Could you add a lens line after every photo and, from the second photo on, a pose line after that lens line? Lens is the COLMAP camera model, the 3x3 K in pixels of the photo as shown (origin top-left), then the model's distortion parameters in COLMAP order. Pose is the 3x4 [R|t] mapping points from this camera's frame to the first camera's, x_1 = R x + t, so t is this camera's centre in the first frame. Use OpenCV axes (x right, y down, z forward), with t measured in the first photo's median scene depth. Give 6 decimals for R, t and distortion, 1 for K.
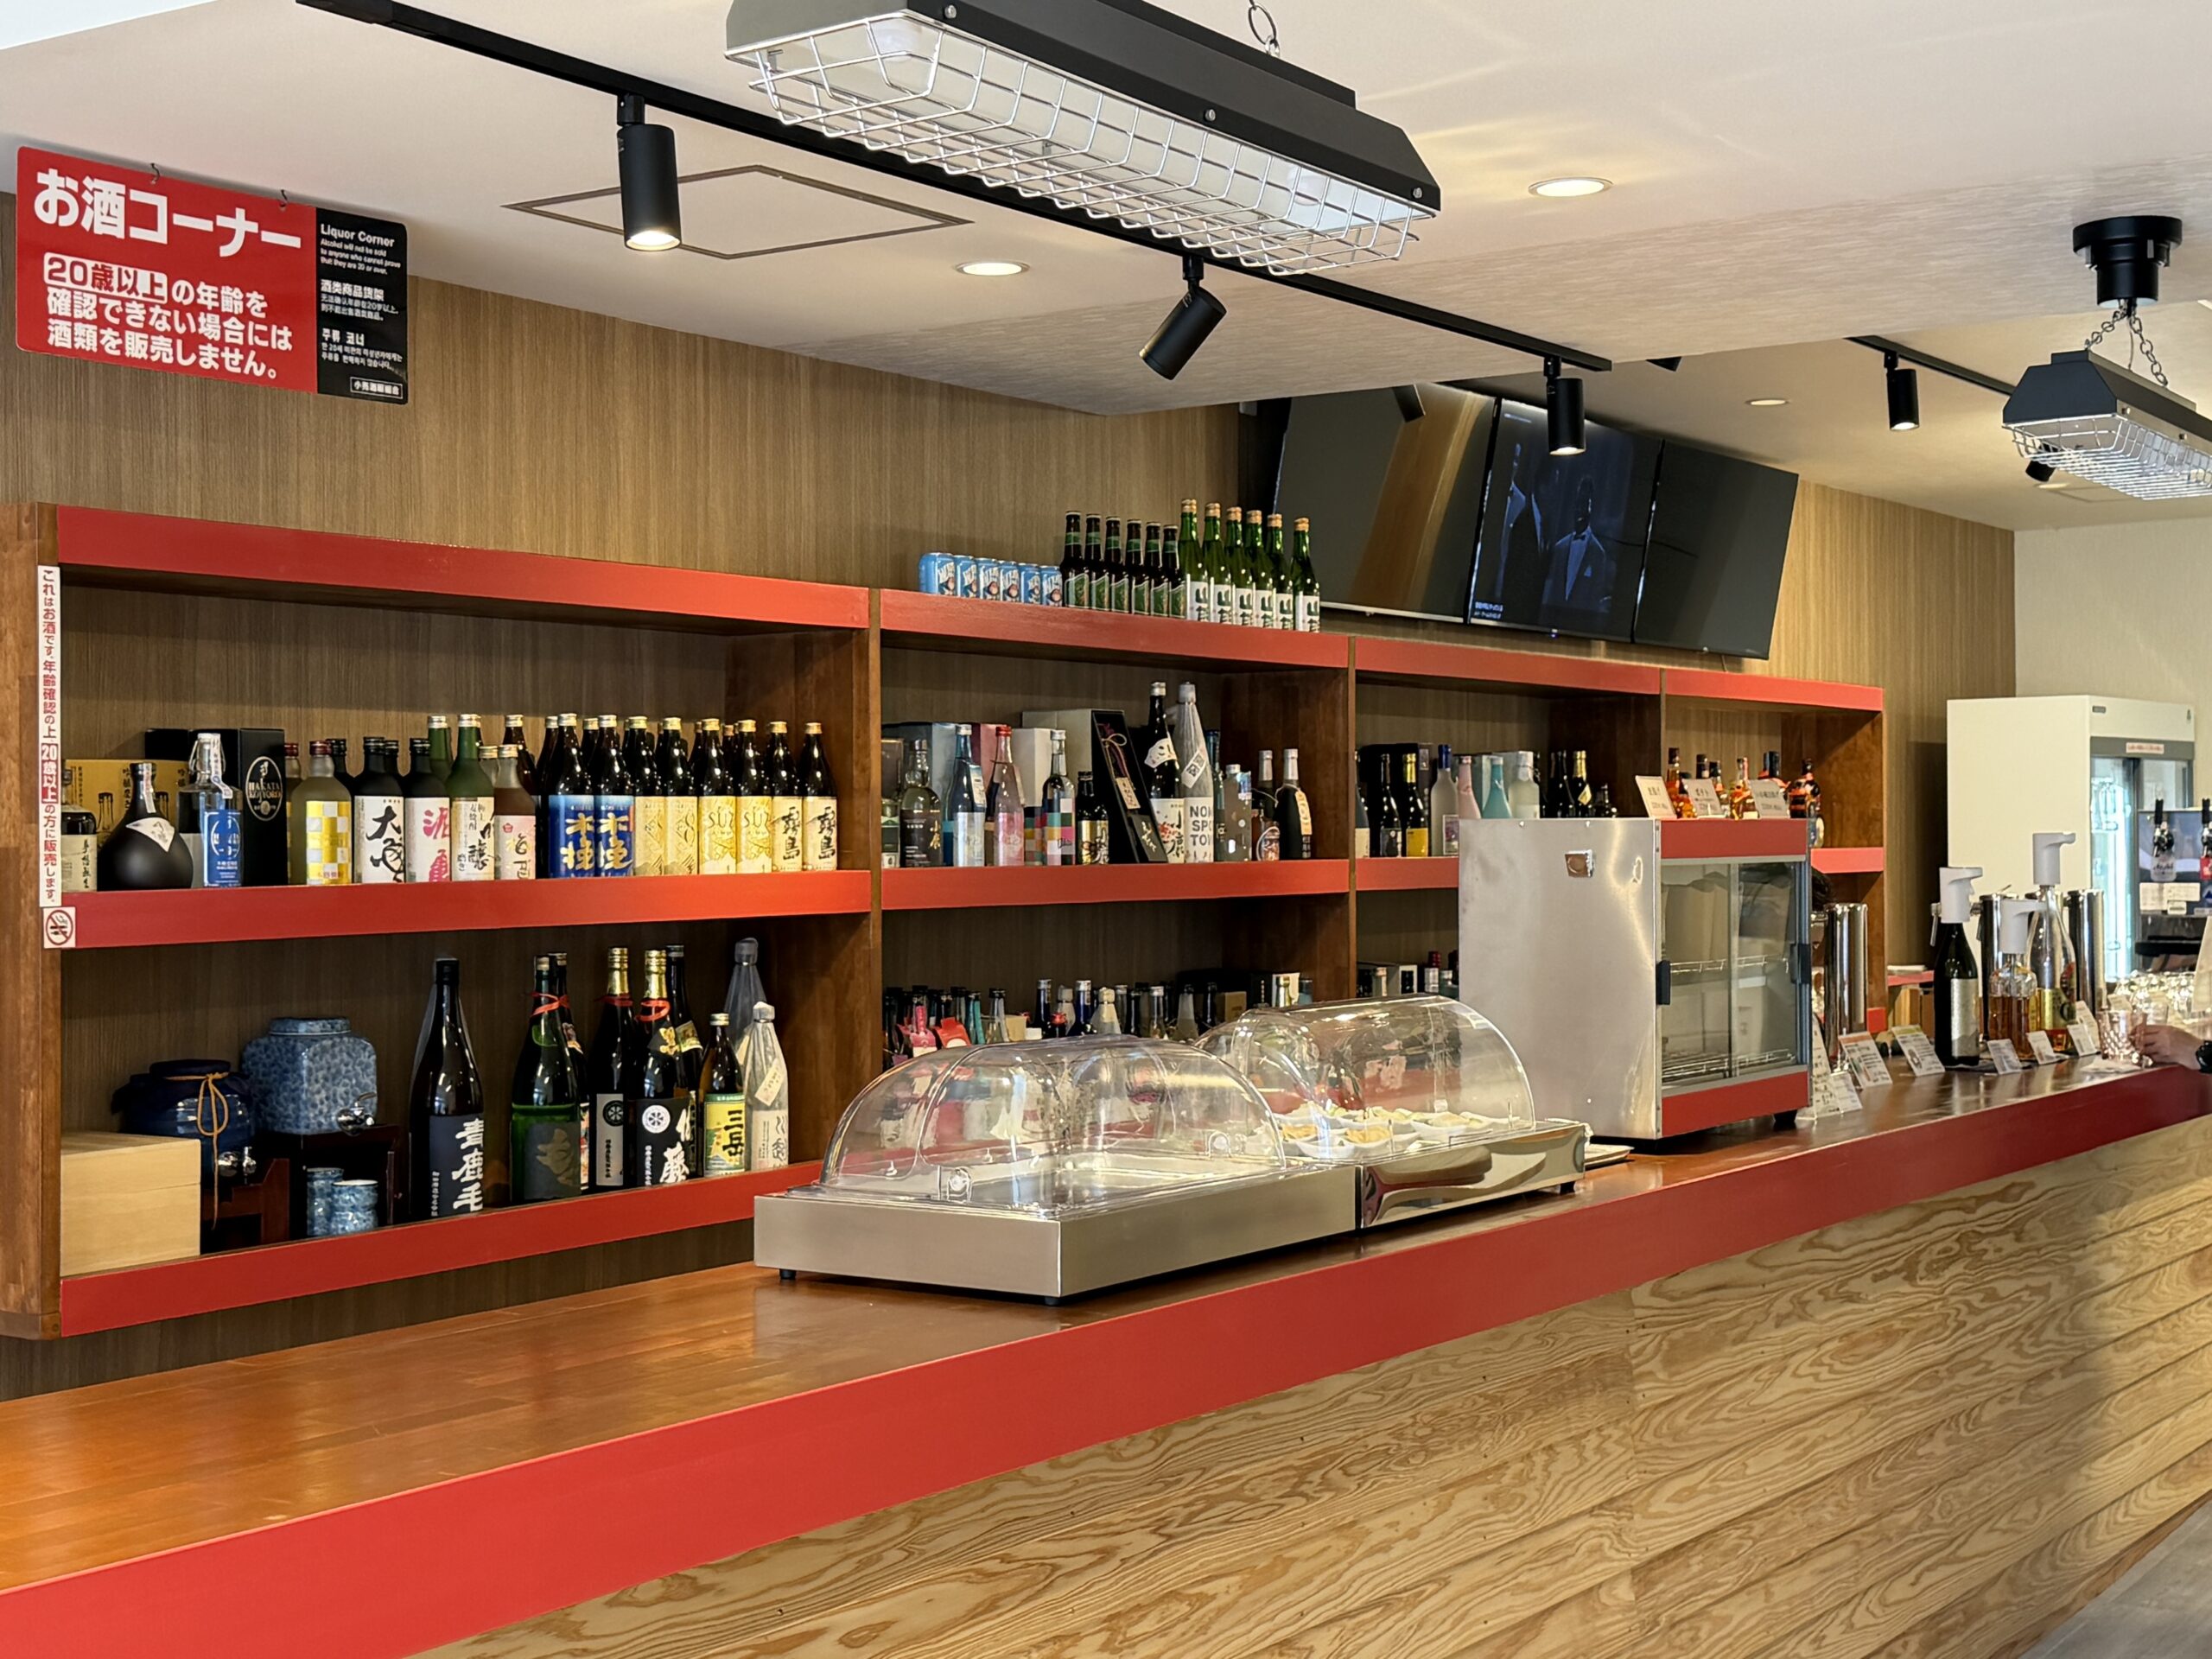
lens RADIAL K [[3063.3, 0, 1106.0], [0, 3063.3, 829.2], [0, 0, 1]] dist [0.112467, 0.000000]
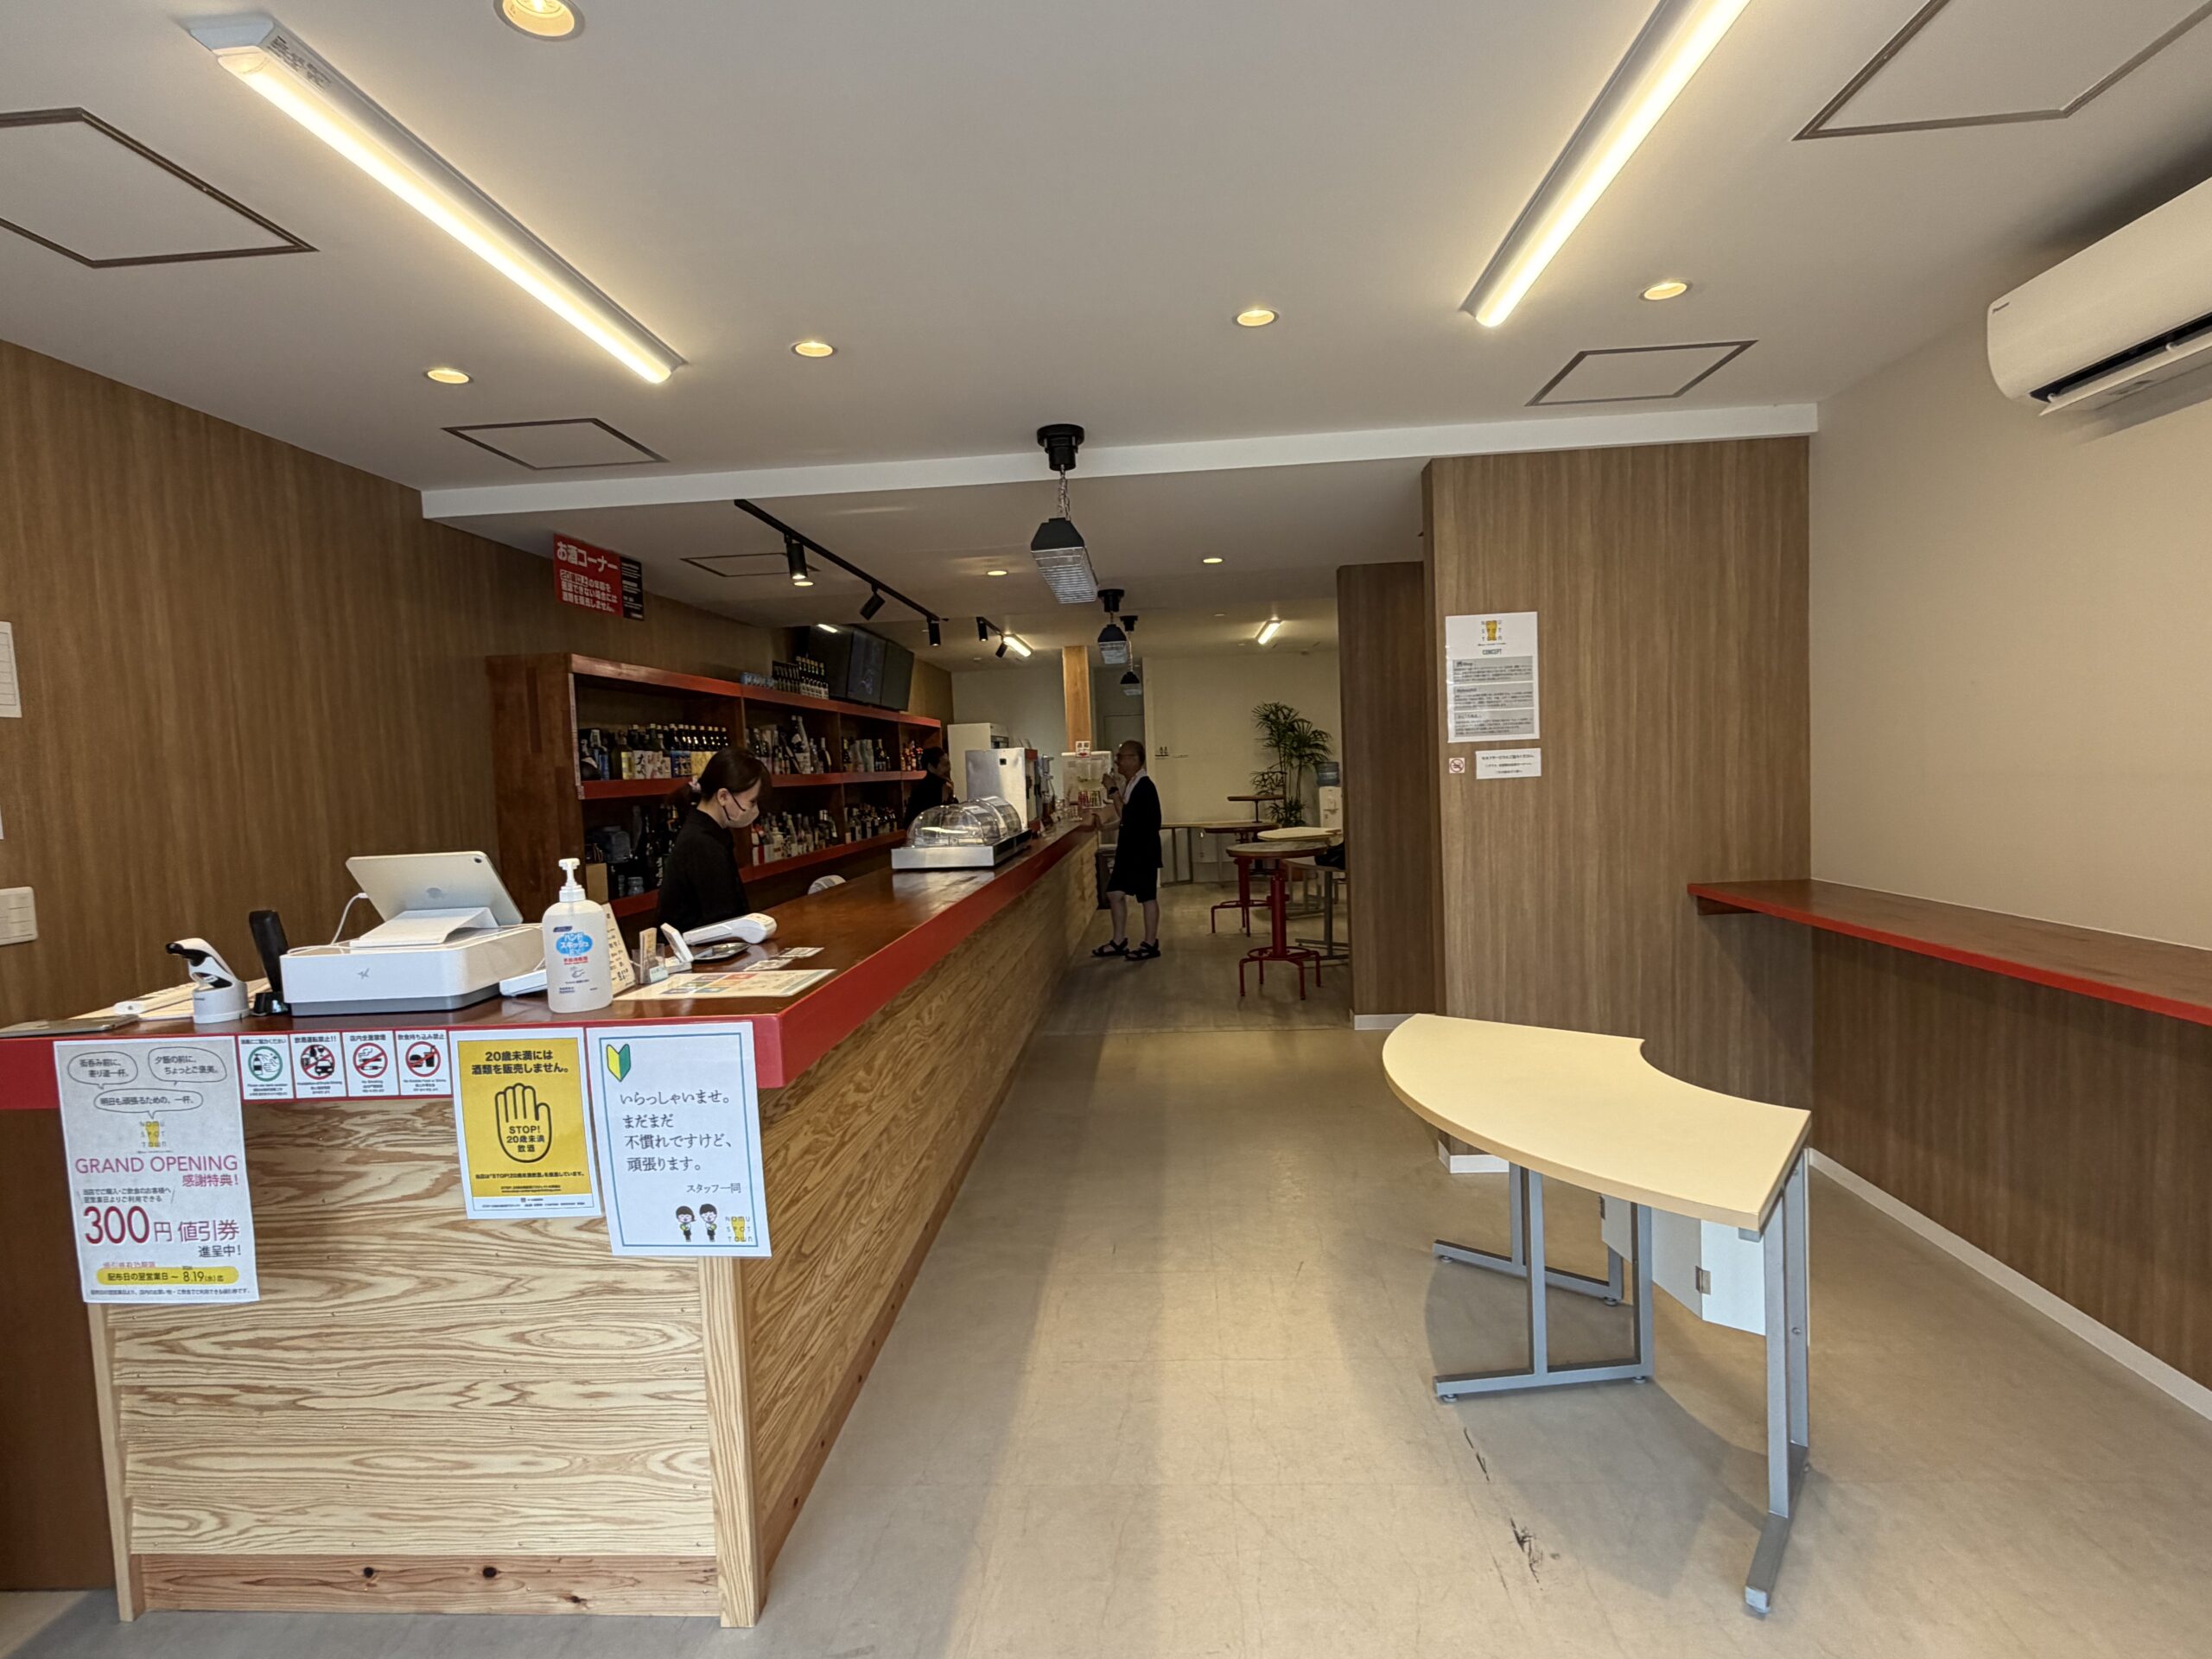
lens RADIAL K [[1085.7, 0, 1100.8], [0, 1085.7, 831.5], [0, 0, 1]] dist [-0.001999, -0.000339]
pose [[0.863670, -0.060800, 0.500377, -0.388210], [0.036644, 0.997645, 0.057974, 0.023798], [-0.502723, -0.031734, 0.863865, -0.160513]]
